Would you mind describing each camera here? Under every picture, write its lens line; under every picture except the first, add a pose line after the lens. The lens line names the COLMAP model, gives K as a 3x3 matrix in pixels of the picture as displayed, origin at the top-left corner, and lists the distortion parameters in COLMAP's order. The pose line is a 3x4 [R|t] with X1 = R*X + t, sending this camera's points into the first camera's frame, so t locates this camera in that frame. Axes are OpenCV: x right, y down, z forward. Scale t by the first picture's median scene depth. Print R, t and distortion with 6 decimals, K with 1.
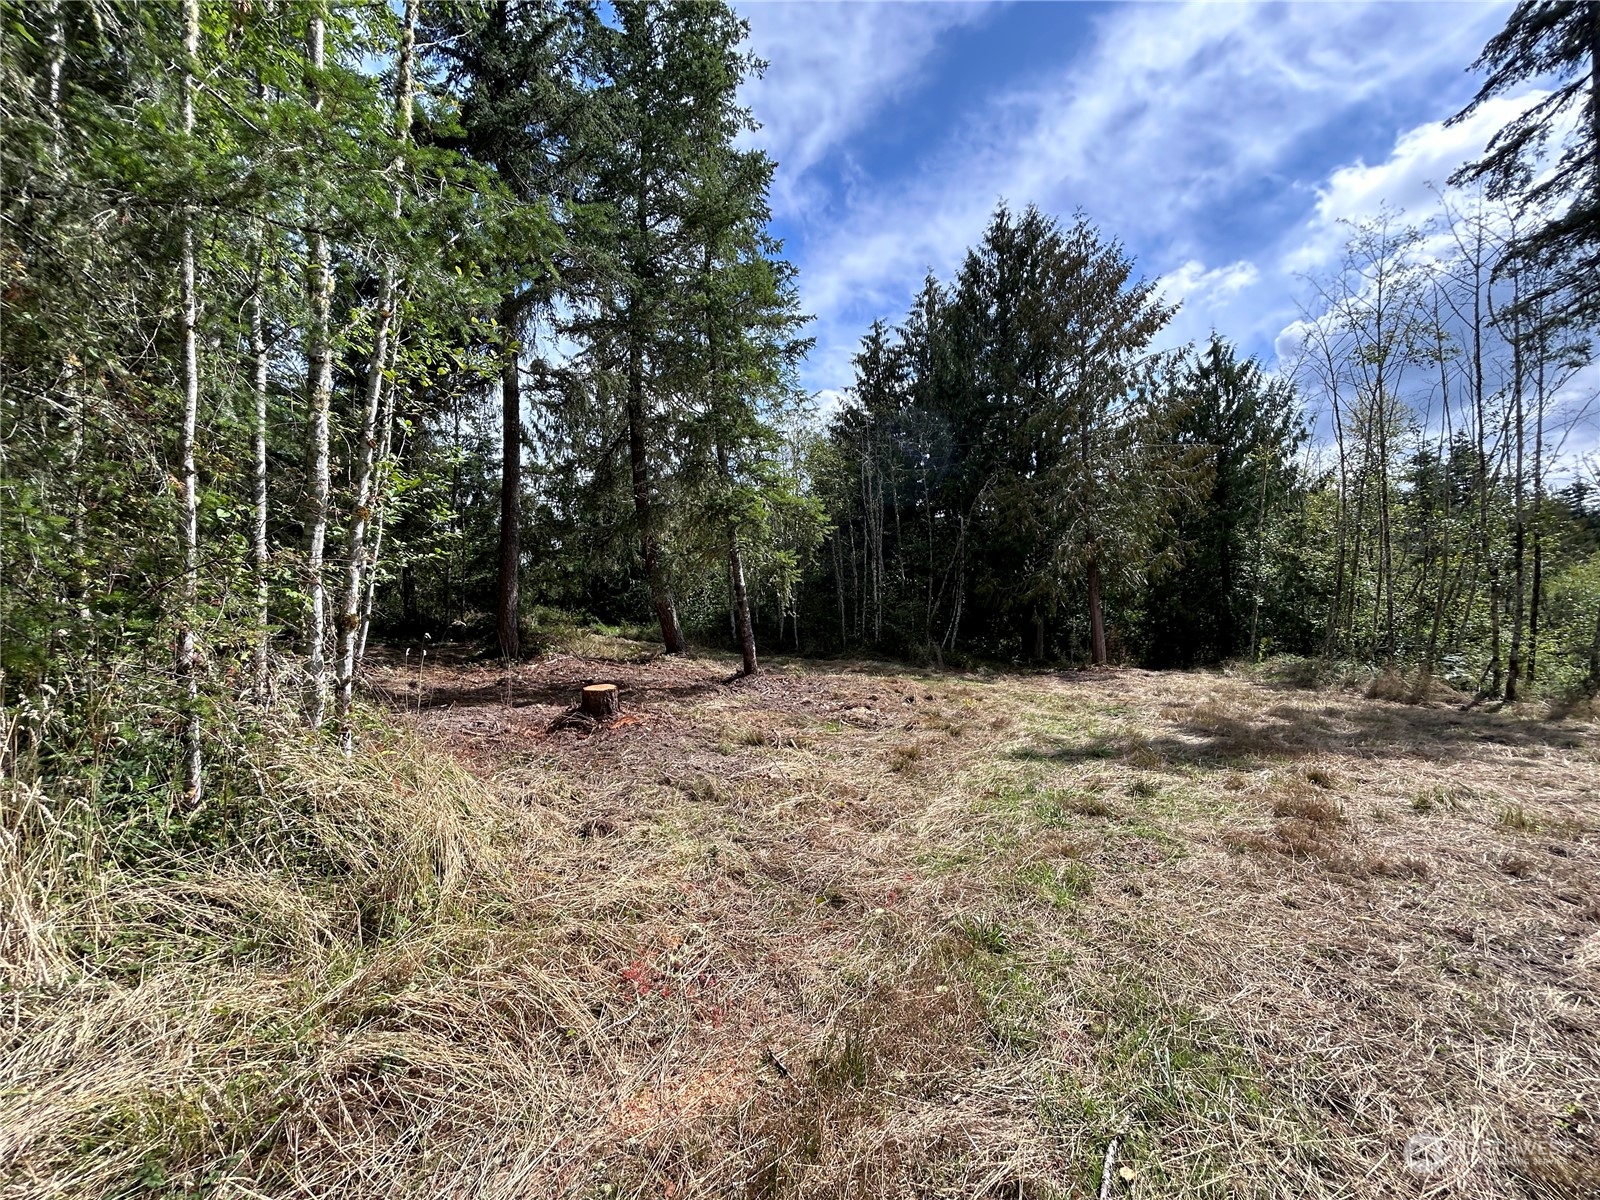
lens RADIAL K [[645.8, 0, 799.6], [0, 645.8, 597.8], [0, 0, 1]] dist [-0.002798, 0.000976]
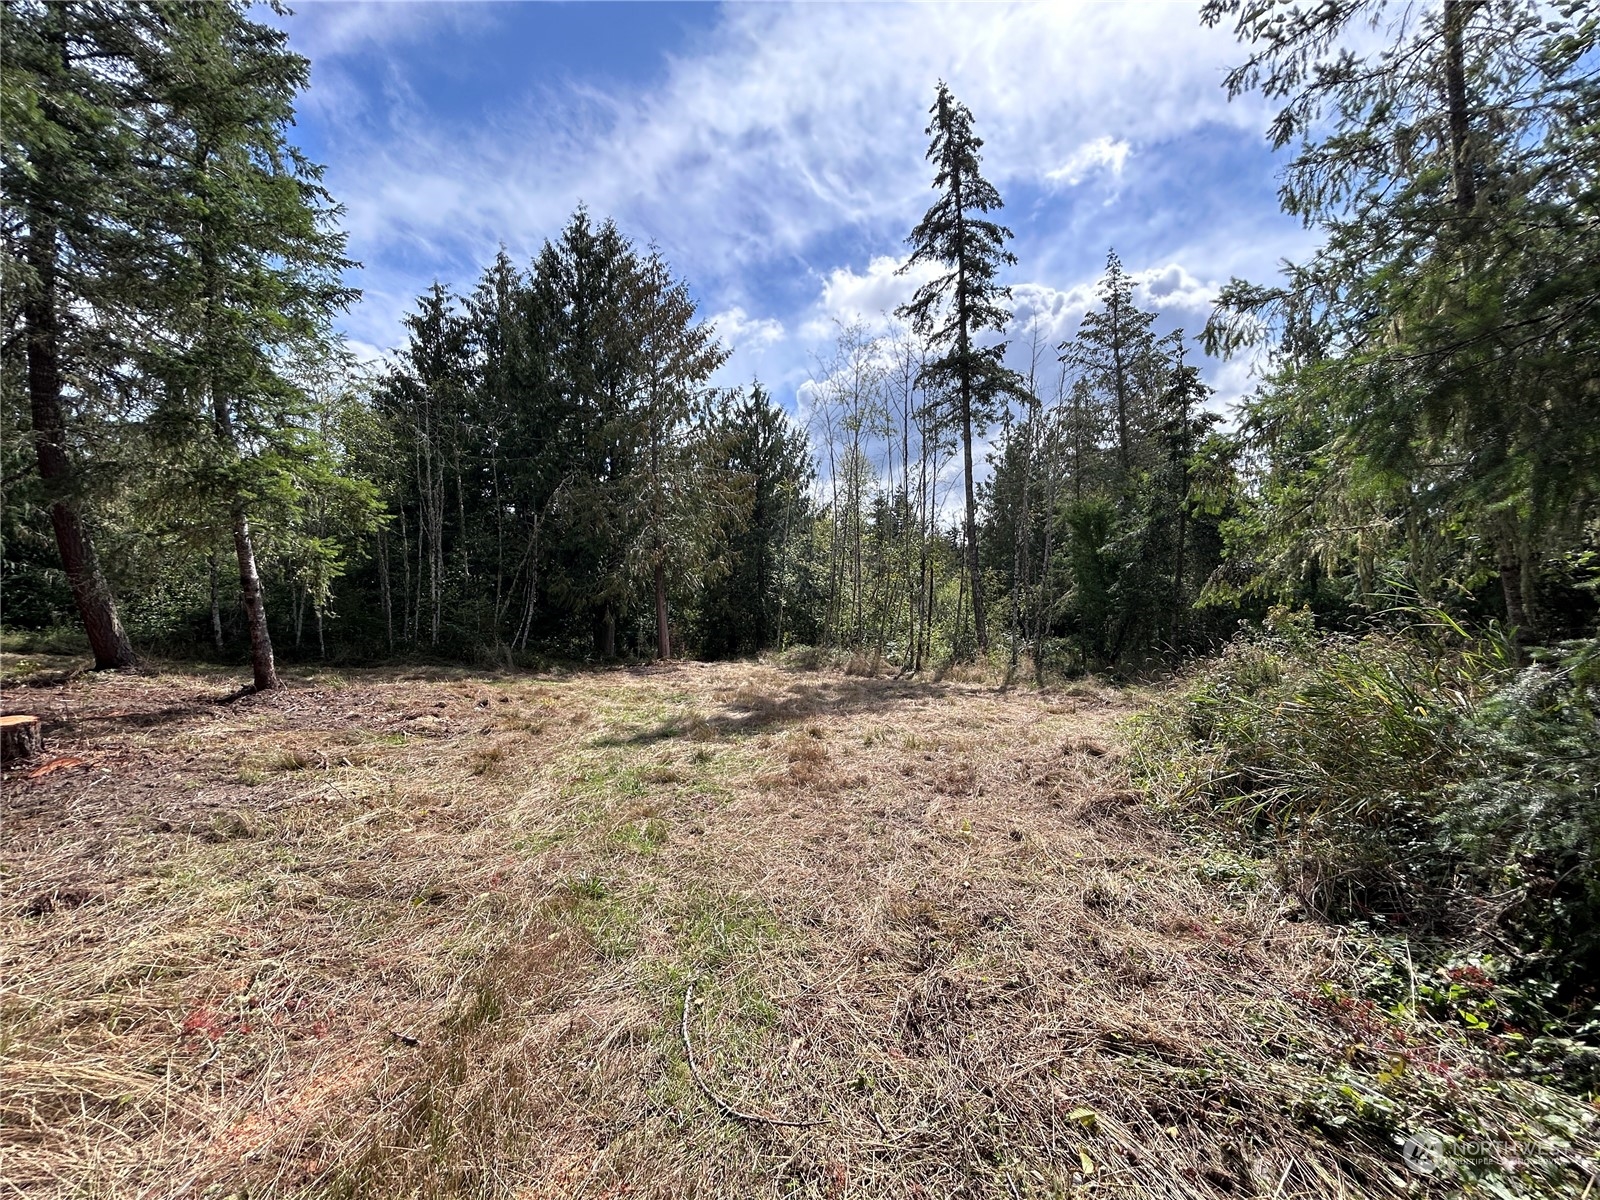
lens RADIAL K [[645.8, 0, 799.6], [0, 645.8, 597.8], [0, 0, 1]] dist [-0.002798, 0.000976]
pose [[0.799568, 0.013476, 0.600425, -0.027599], [-0.014347, 0.999892, -0.003337, -0.002186], [-0.600405, -0.005947, 0.799674, -0.041210]]
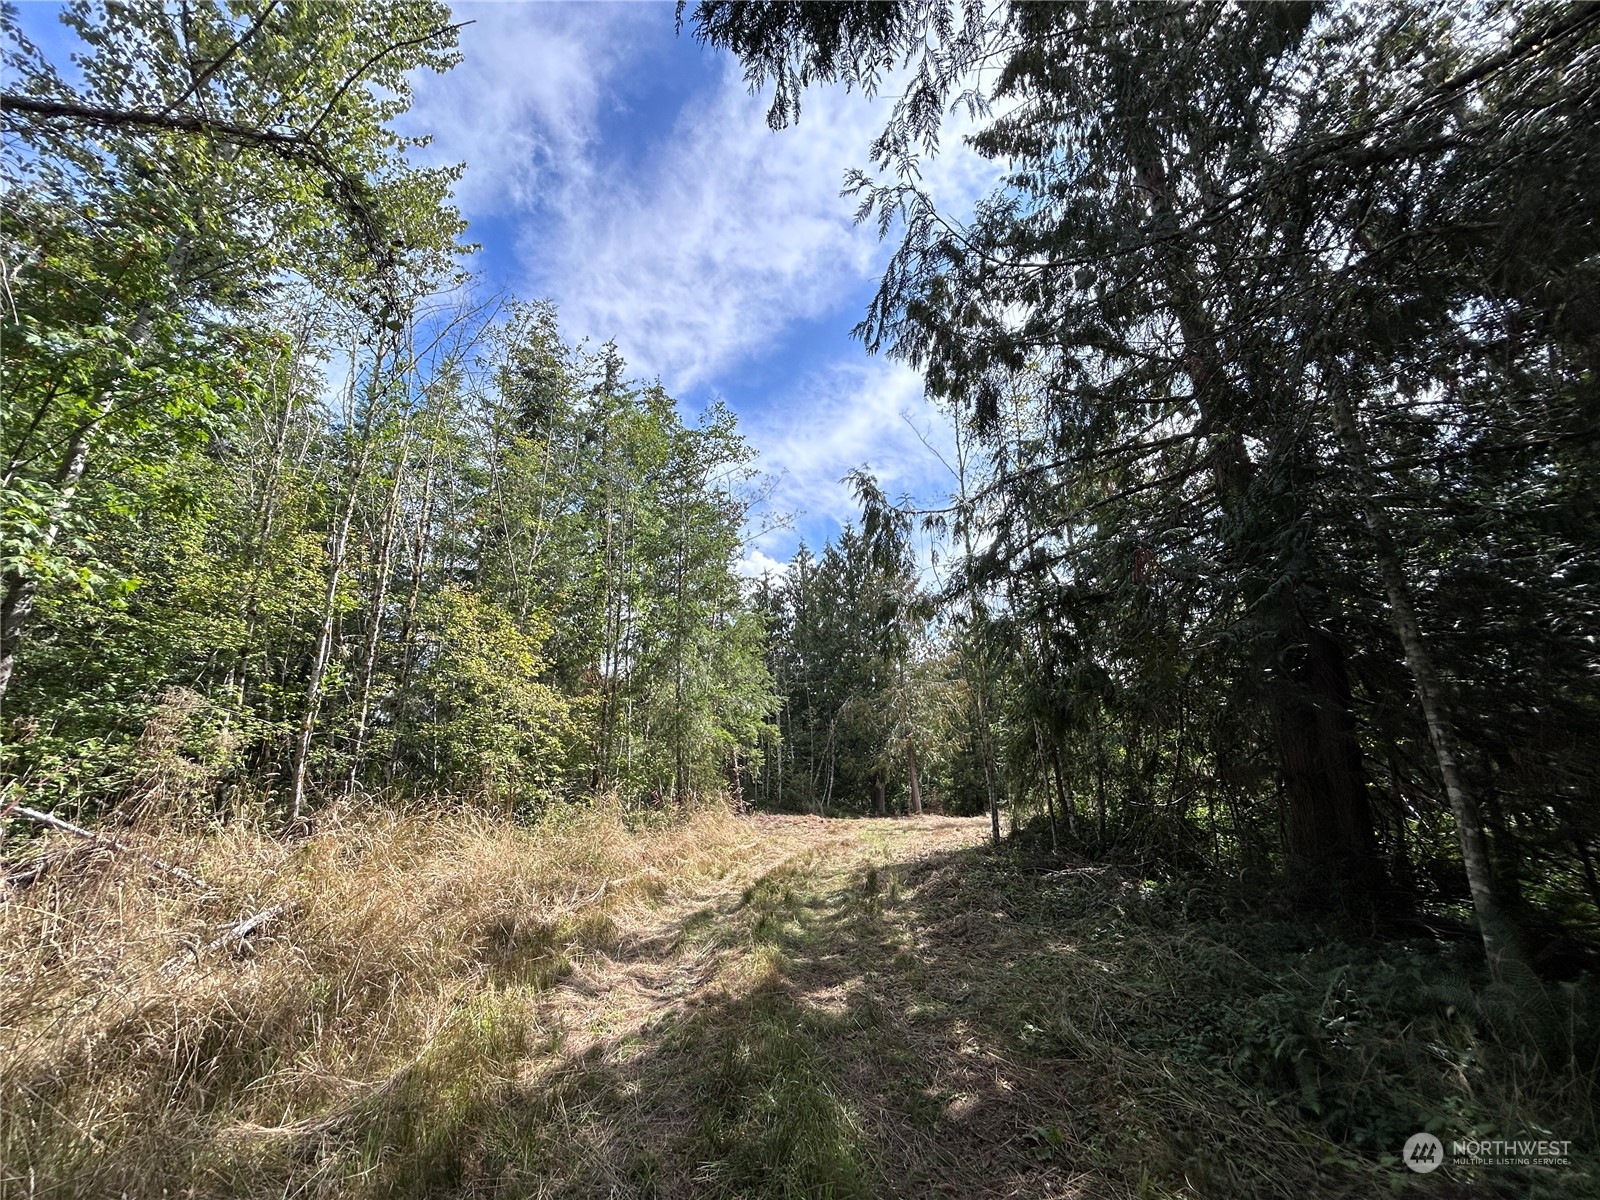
lens RADIAL K [[645.8, 0, 799.6], [0, 645.8, 597.8], [0, 0, 1]] dist [-0.002798, 0.000976]
pose [[0.975712, 0.044353, 0.214521, -0.352112], [0.012625, 0.966275, -0.257202, -0.009651], [-0.218694, 0.253663, 0.942246, -1.086833]]
